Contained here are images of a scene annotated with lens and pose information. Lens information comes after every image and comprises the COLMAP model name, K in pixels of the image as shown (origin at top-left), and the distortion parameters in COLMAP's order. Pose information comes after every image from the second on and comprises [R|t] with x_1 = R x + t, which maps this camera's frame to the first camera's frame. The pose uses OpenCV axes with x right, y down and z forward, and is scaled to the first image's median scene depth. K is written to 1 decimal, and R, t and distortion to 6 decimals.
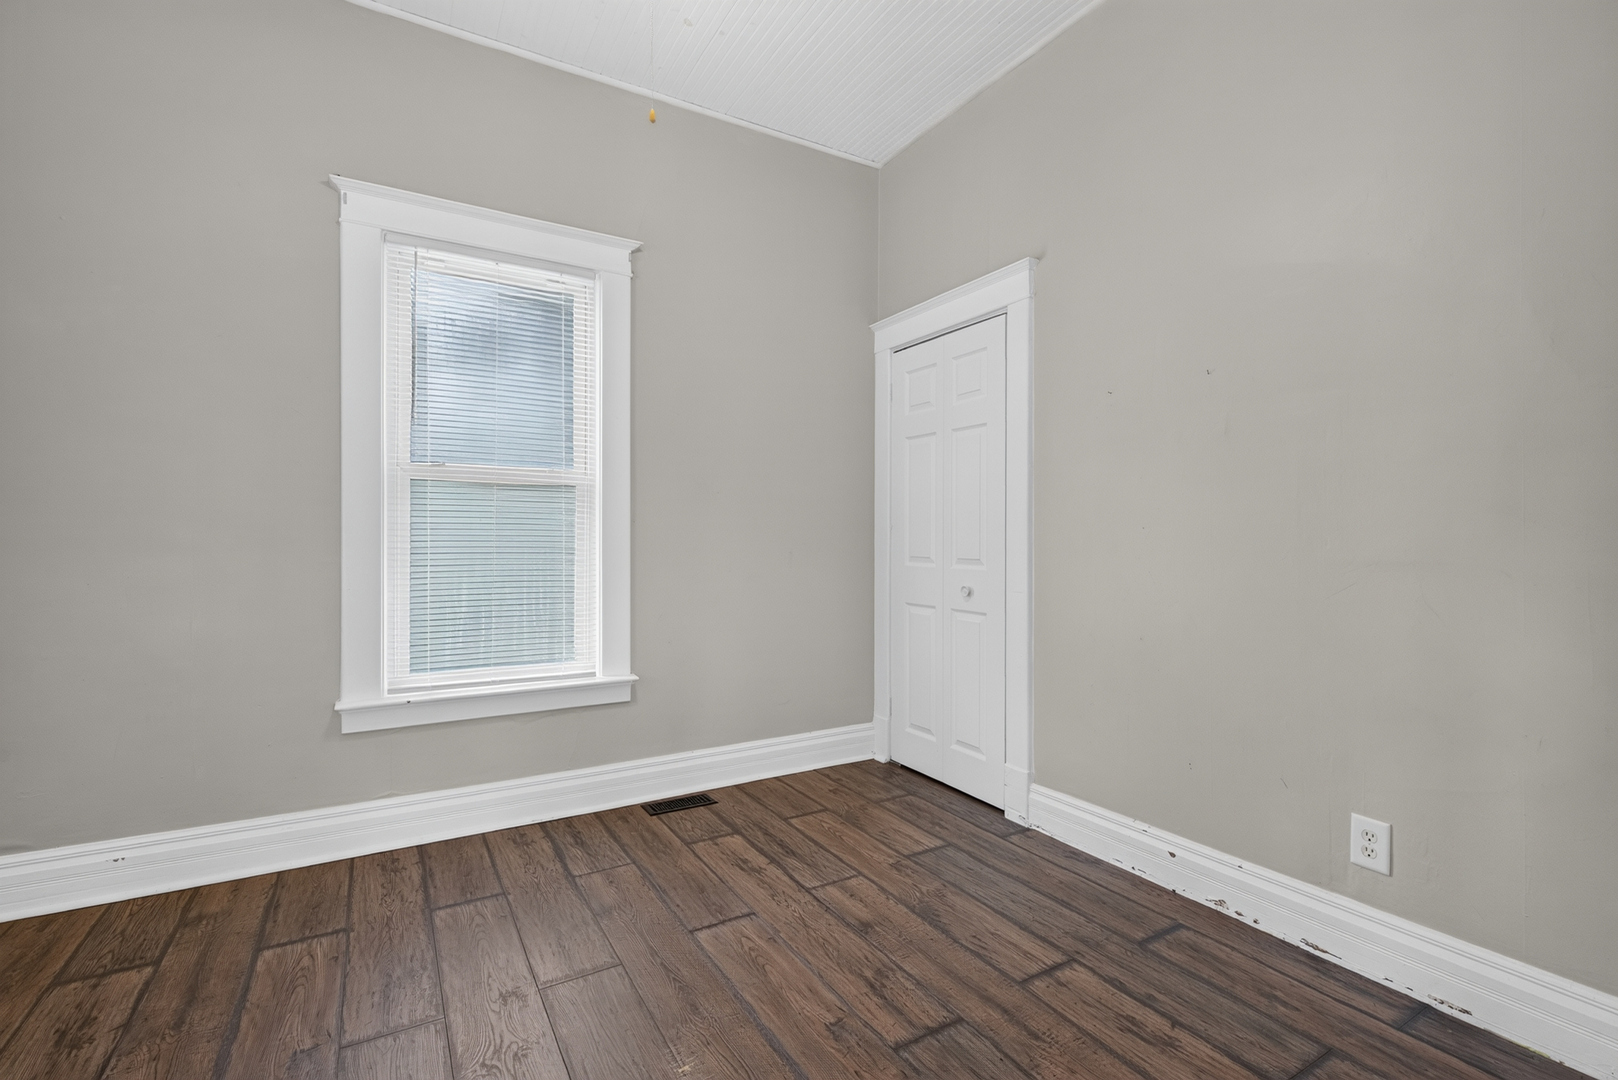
lens RADIAL K [[731.3, 0, 805.8], [0, 731.3, 539.1], [0, 0, 1]] dist [0.000144, -0.002381]
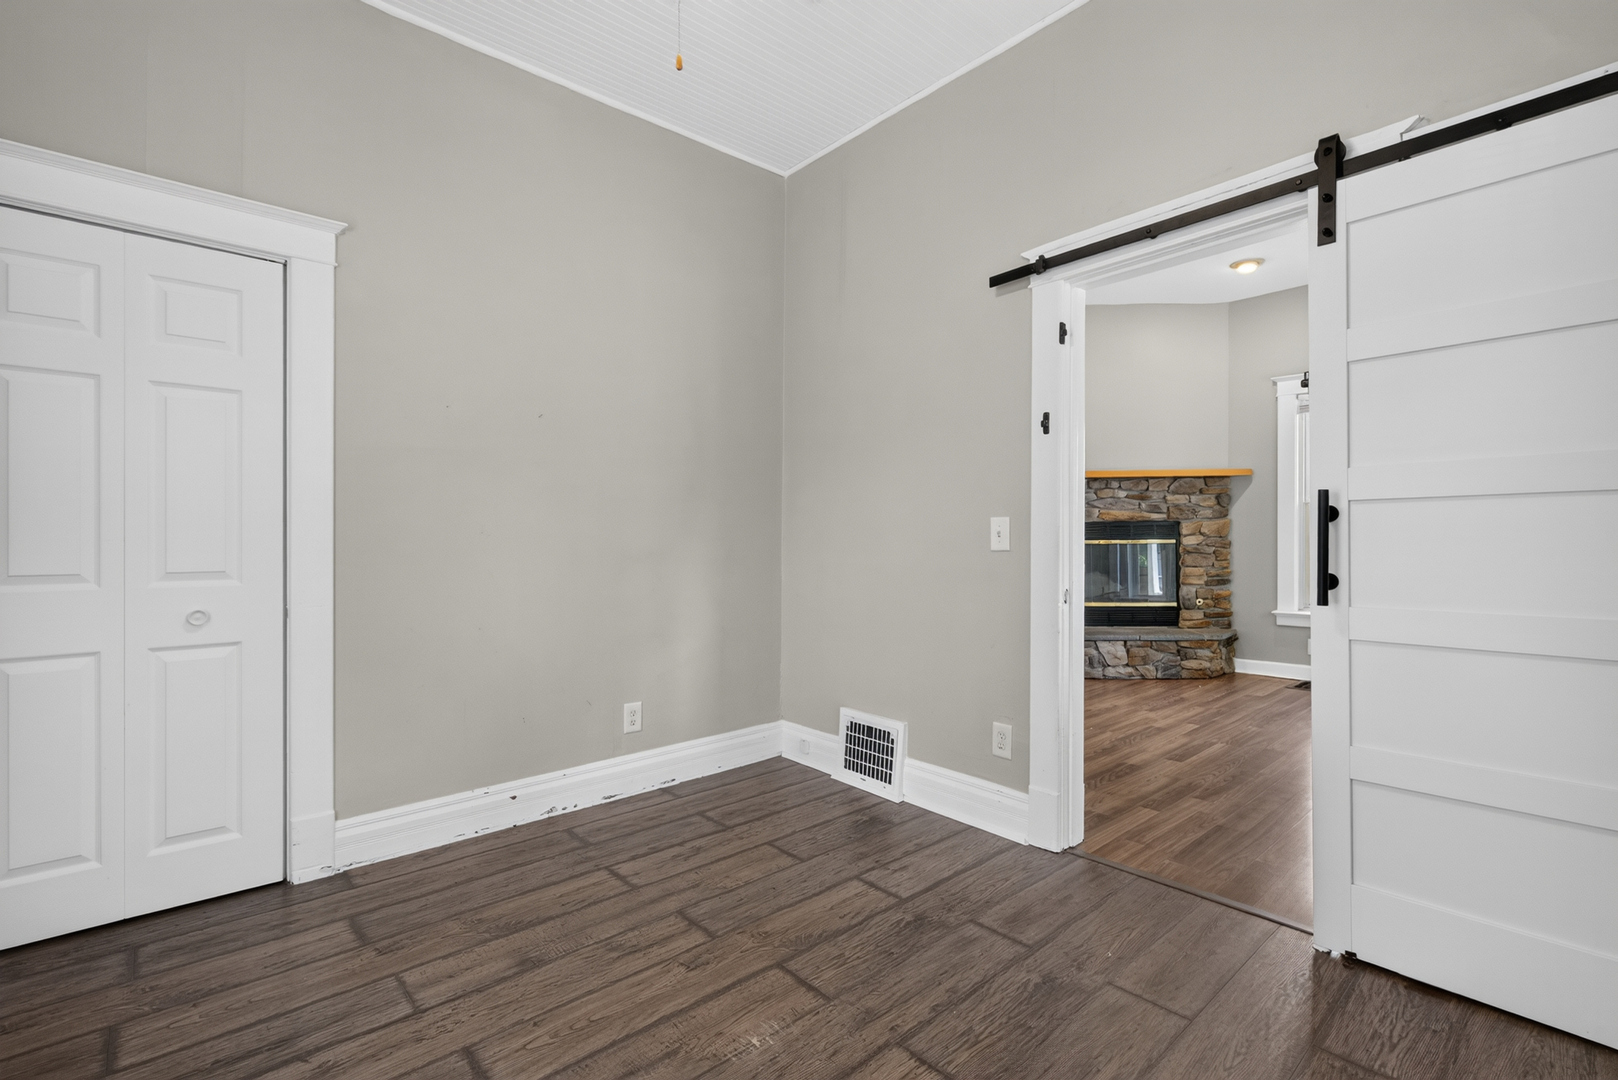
lens RADIAL K [[731.3, 0, 821.8], [0, 731.3, 541.2], [0, 0, 1]] dist [0.000144, -0.002381]
pose [[-0.208389, -0.005279, 0.978032, -0.834849], [0.006624, 0.999955, 0.006809, -0.005656], [-0.978024, 0.007897, -0.208344, 0.767086]]
